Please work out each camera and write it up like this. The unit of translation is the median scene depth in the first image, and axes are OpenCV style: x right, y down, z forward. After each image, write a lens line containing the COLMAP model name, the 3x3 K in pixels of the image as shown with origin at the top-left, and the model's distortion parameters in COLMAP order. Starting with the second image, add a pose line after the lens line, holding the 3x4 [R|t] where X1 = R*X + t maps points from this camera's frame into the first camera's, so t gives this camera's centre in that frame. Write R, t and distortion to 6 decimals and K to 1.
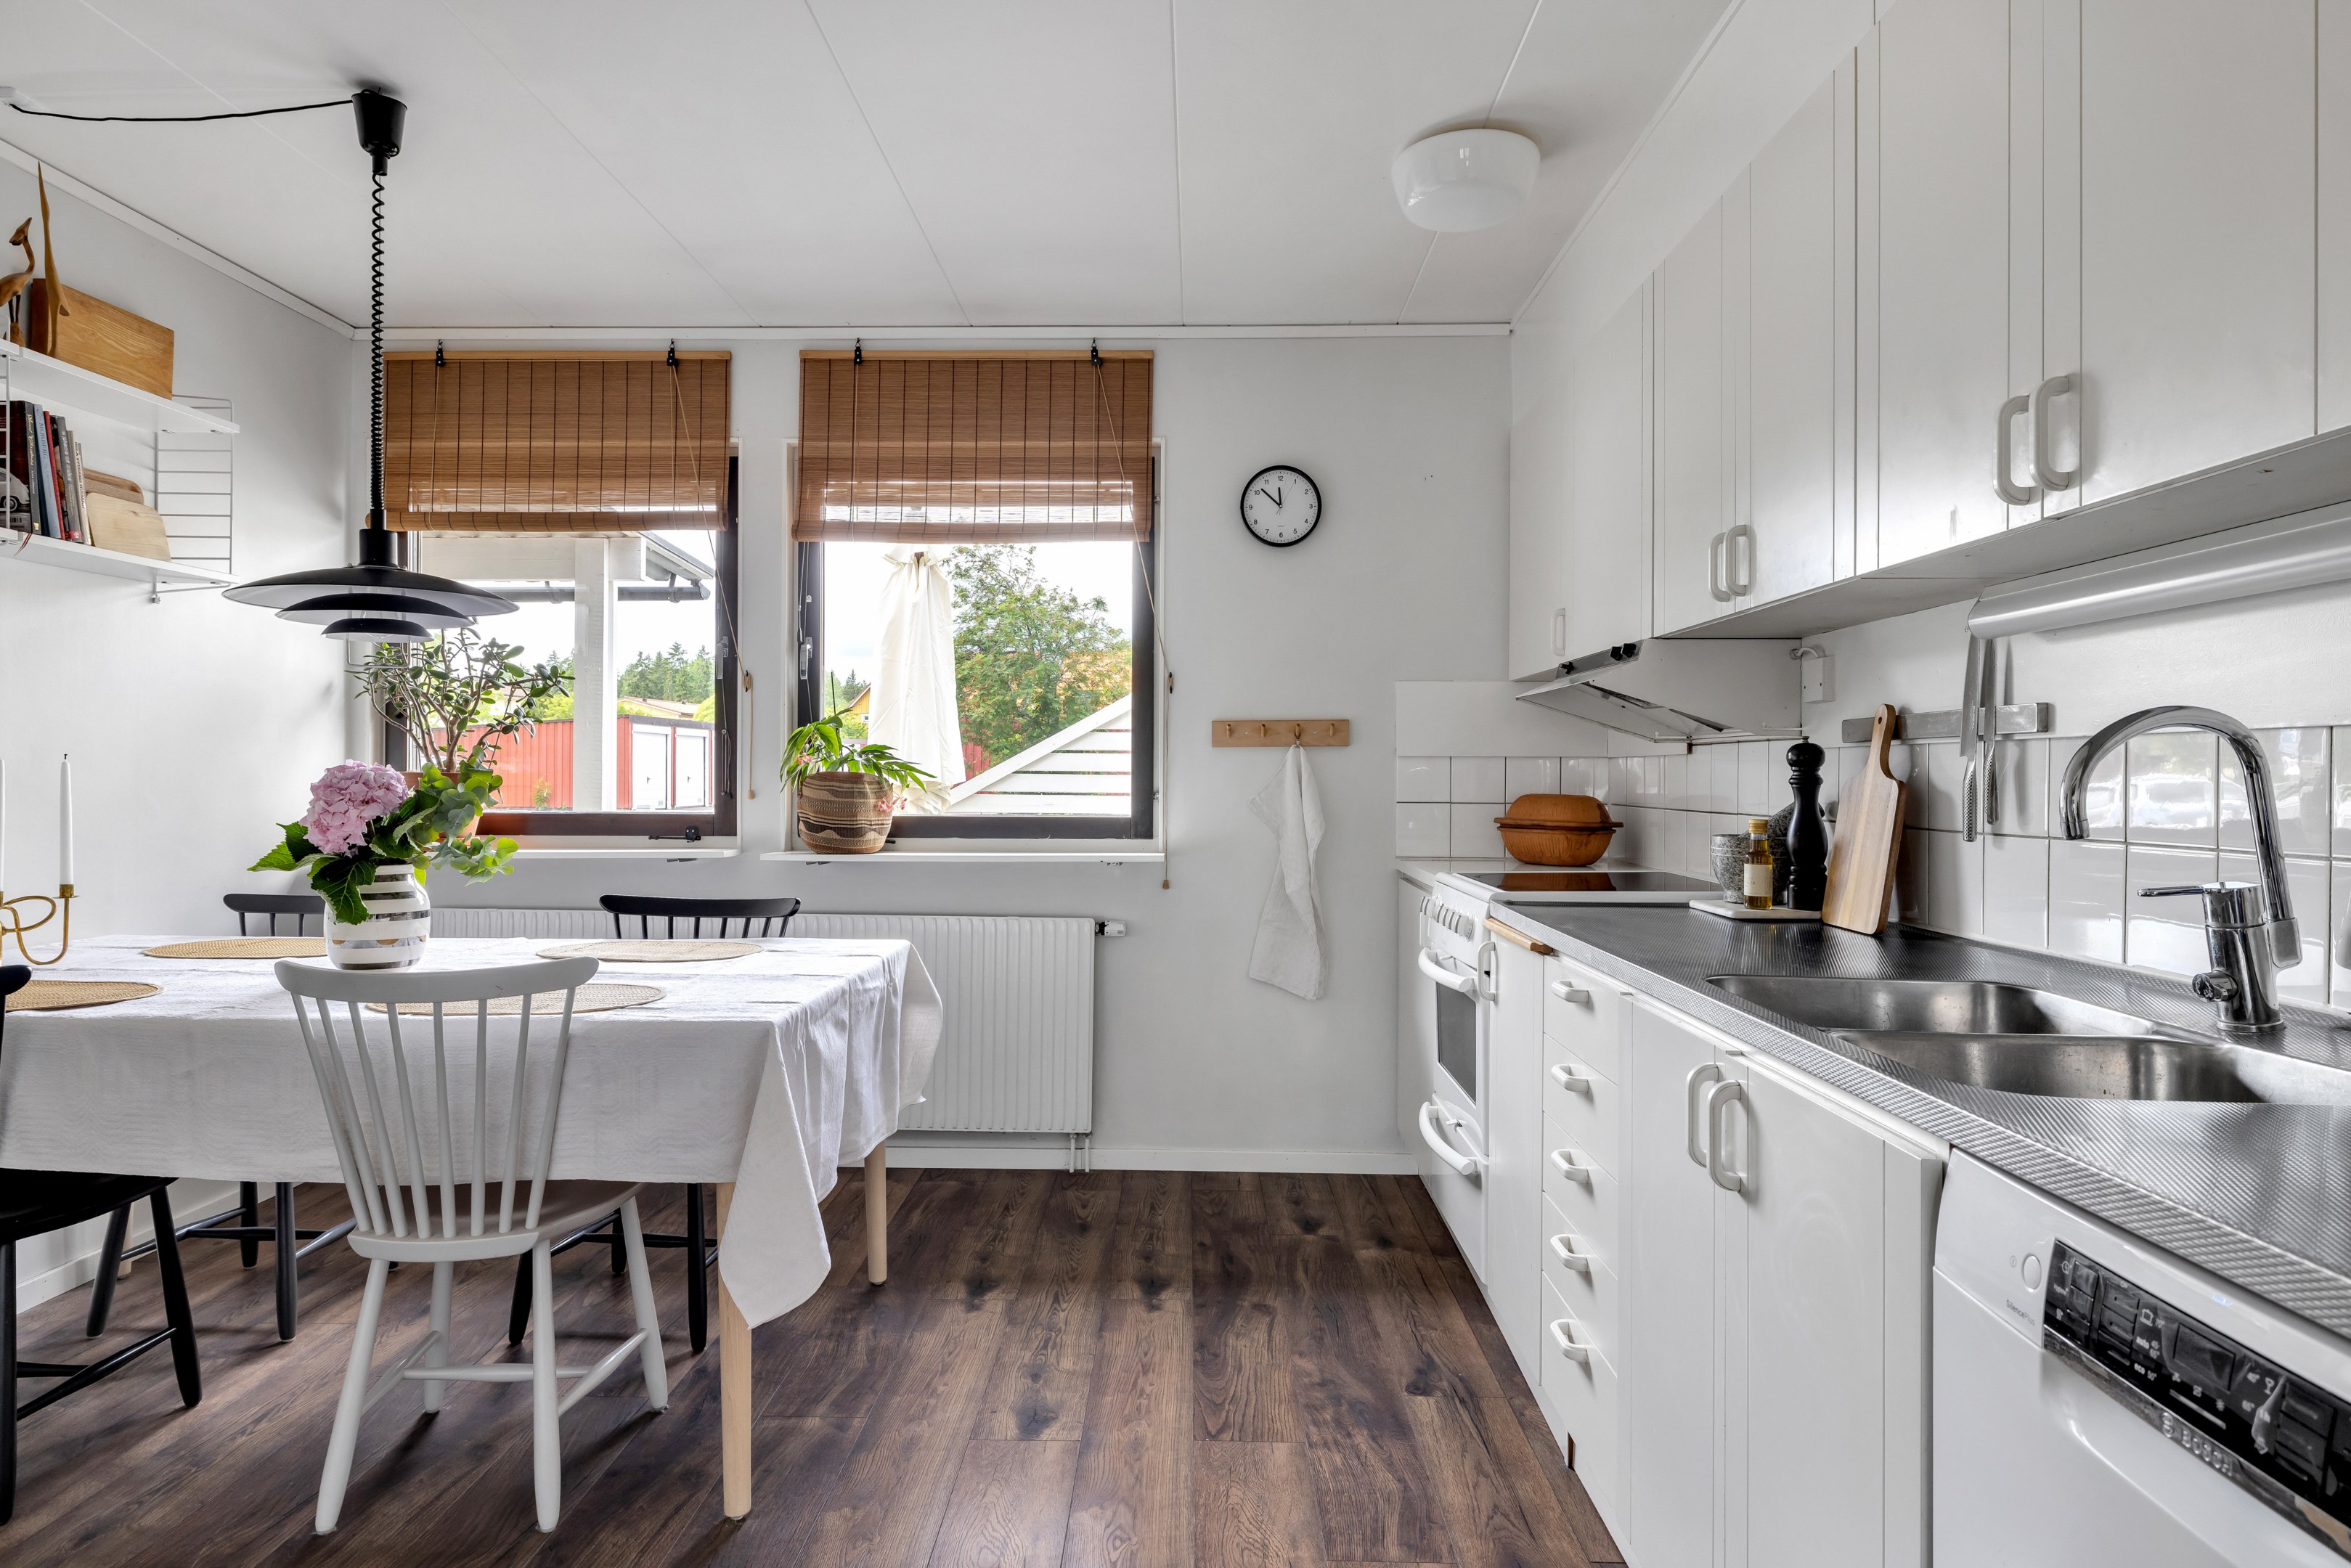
lens RADIAL K [[1355.1, 0, 1176.0], [0, 1355.1, 777.1], [0, 0, 1]] dist [0.003768, -0.004029]
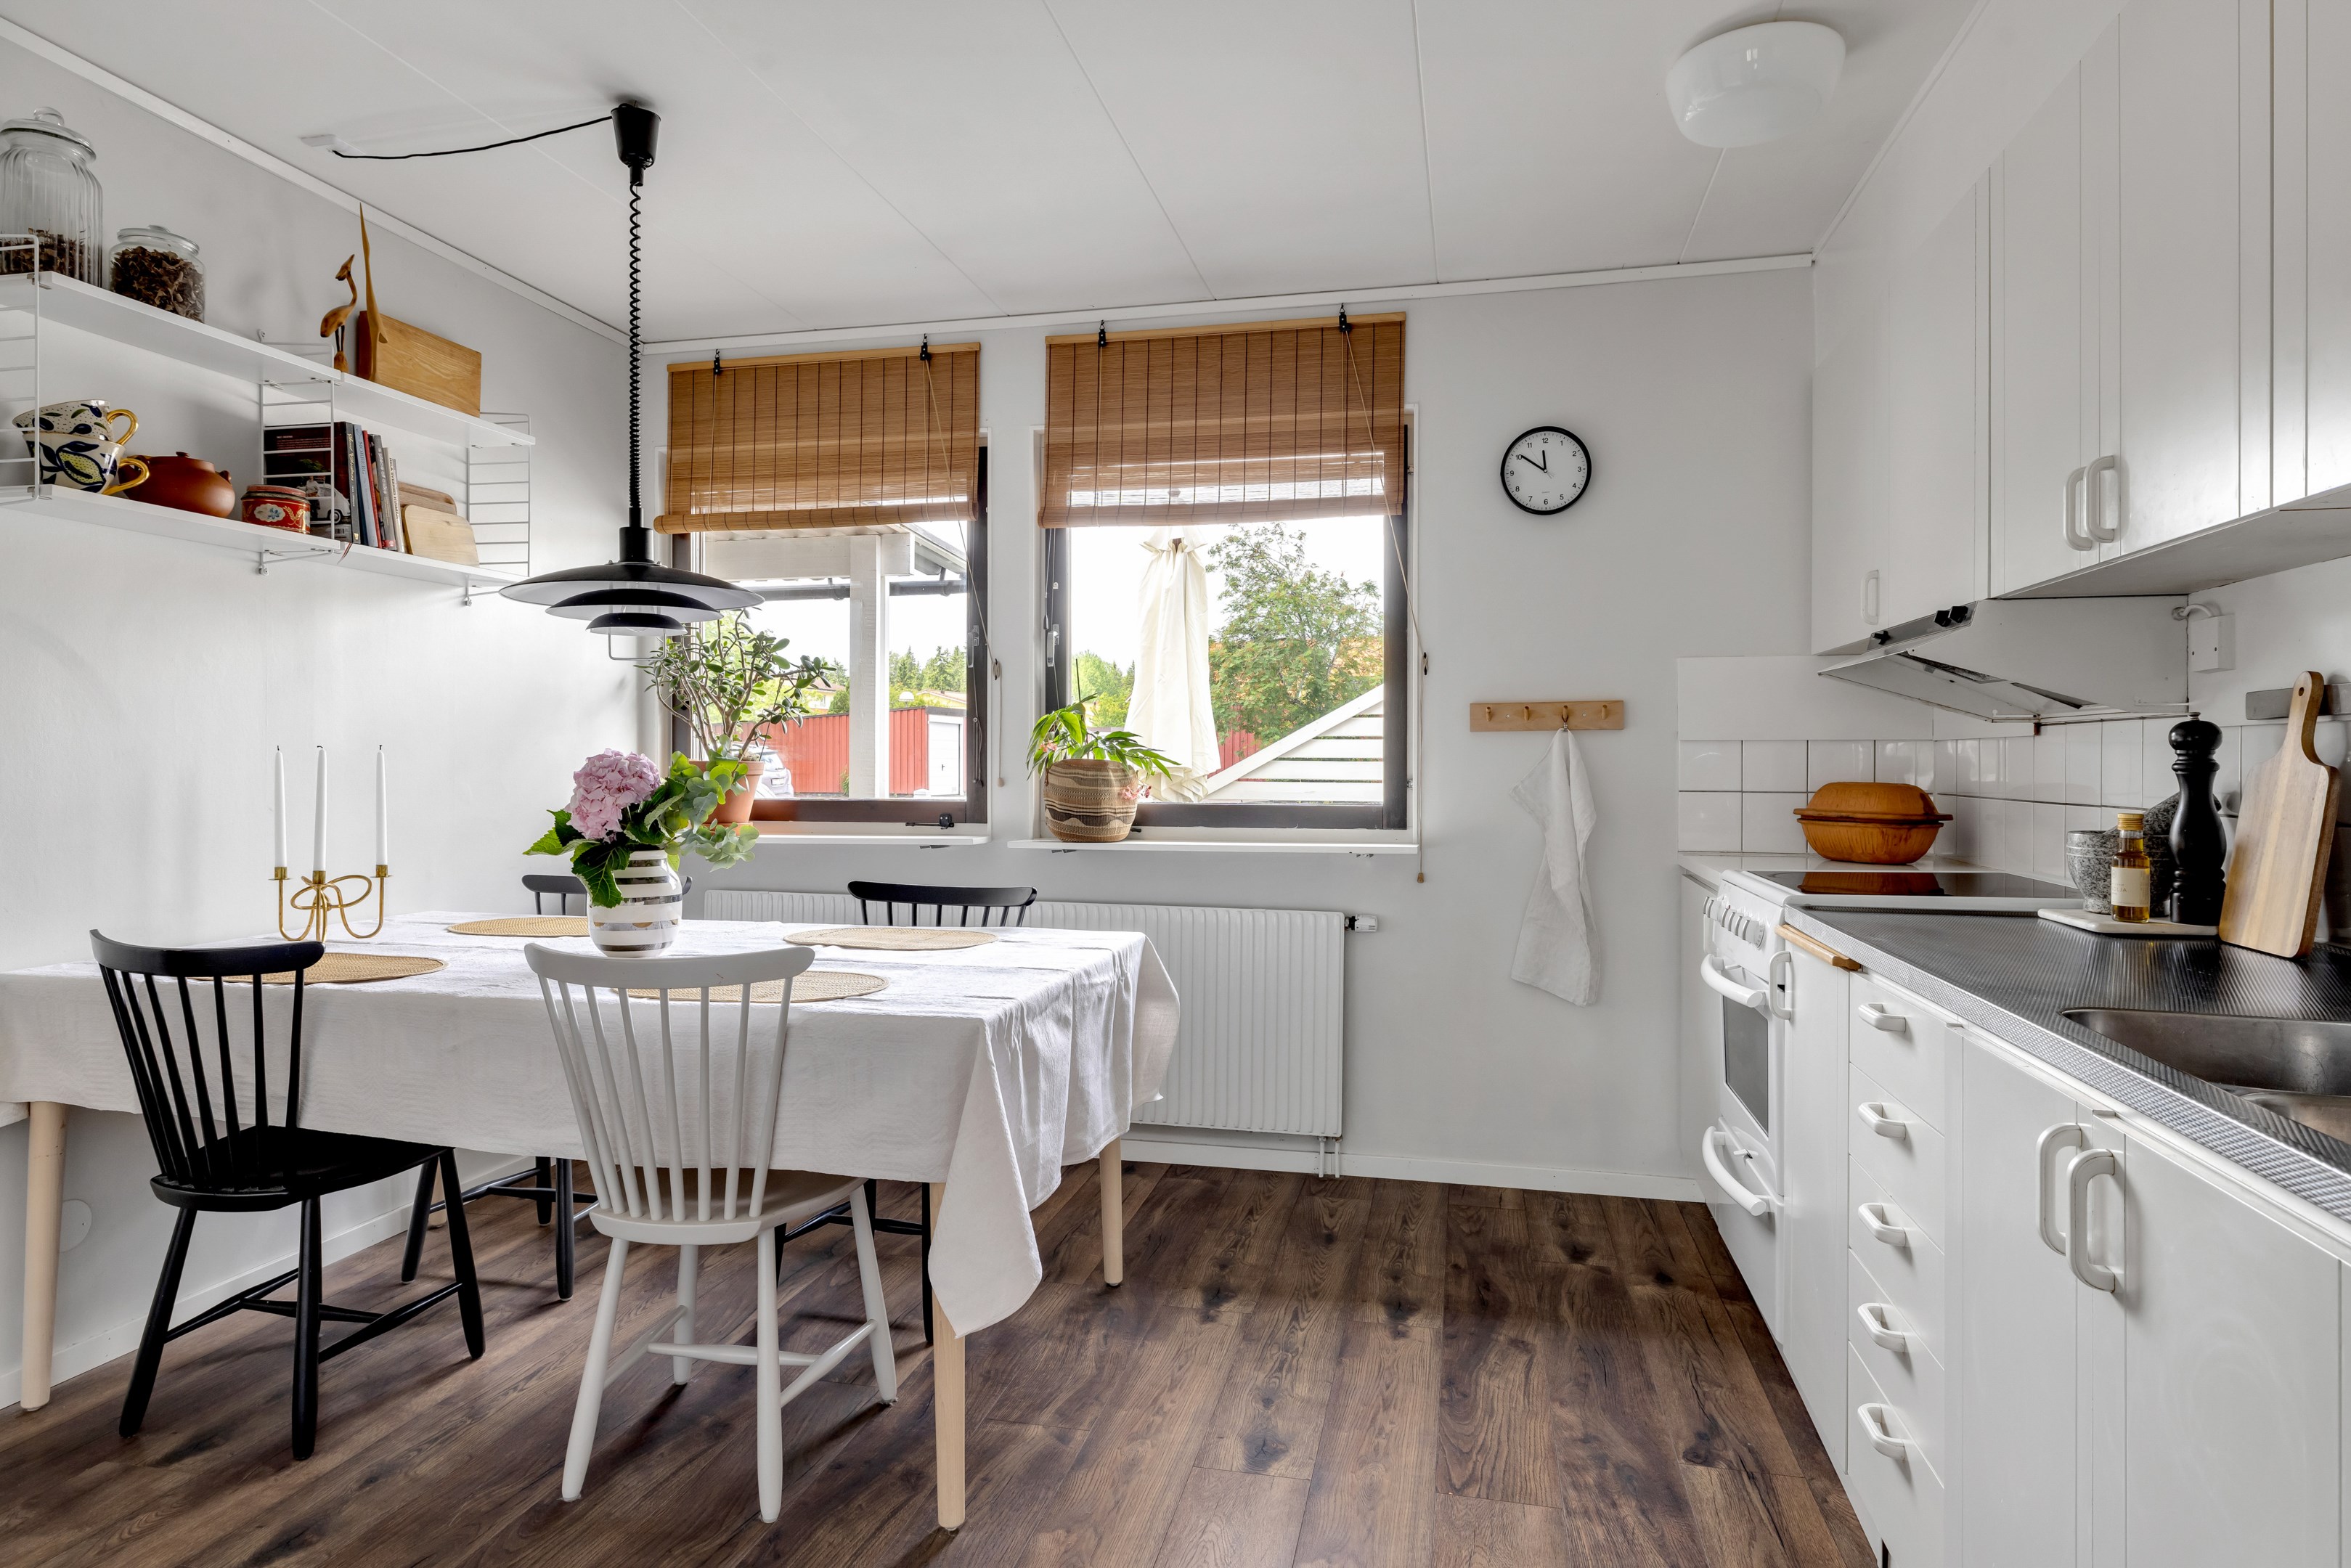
lens RADIAL K [[1355.1, 0, 1171.5], [0, 1355.1, 764.9], [0, 0, 1]] dist [0.003768, -0.004029]
pose [[0.979056, -0.002015, -0.203581, 0.019244], [0.002087, 0.999998, 0.000143, 0.000143], [0.203580, -0.000565, 0.979058, 0.054106]]
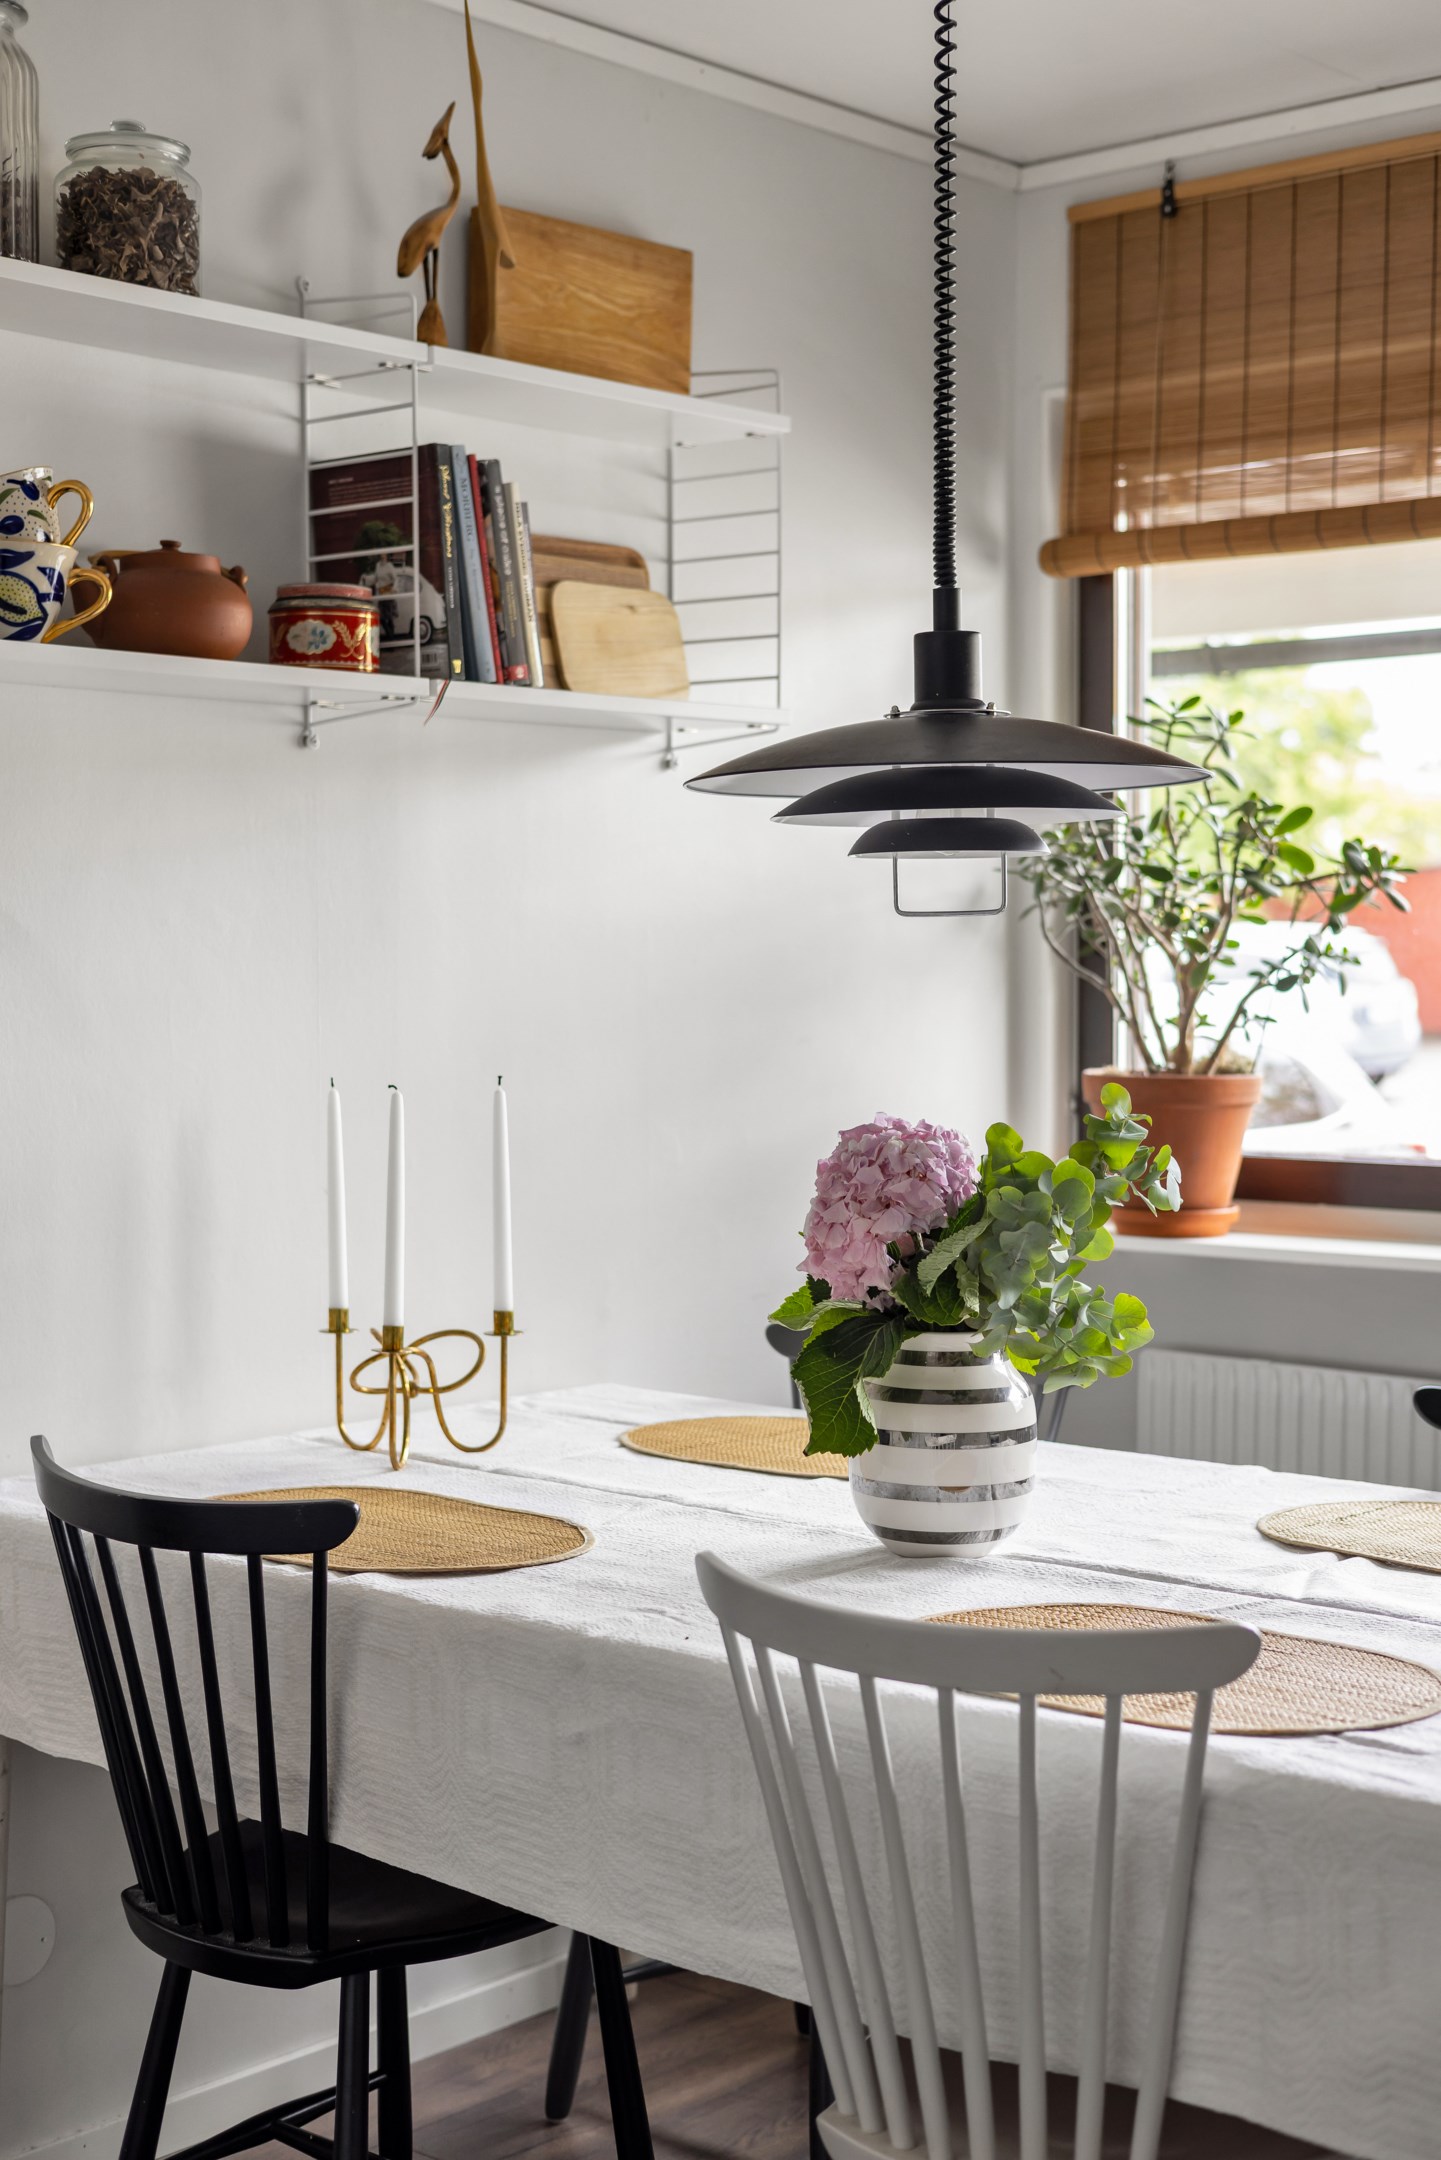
lens RADIAL K [[3041.1, 0, 718.7], [0, 3041.1, 1095.1], [0, 0, 1]] dist [0.002514, 0.000000]
pose [[0.761294, 0.023729, -0.647972, 0.044864], [0.004063, 0.999136, 0.041363, -0.050196], [0.648394, -0.034122, 0.760540, 0.095158]]
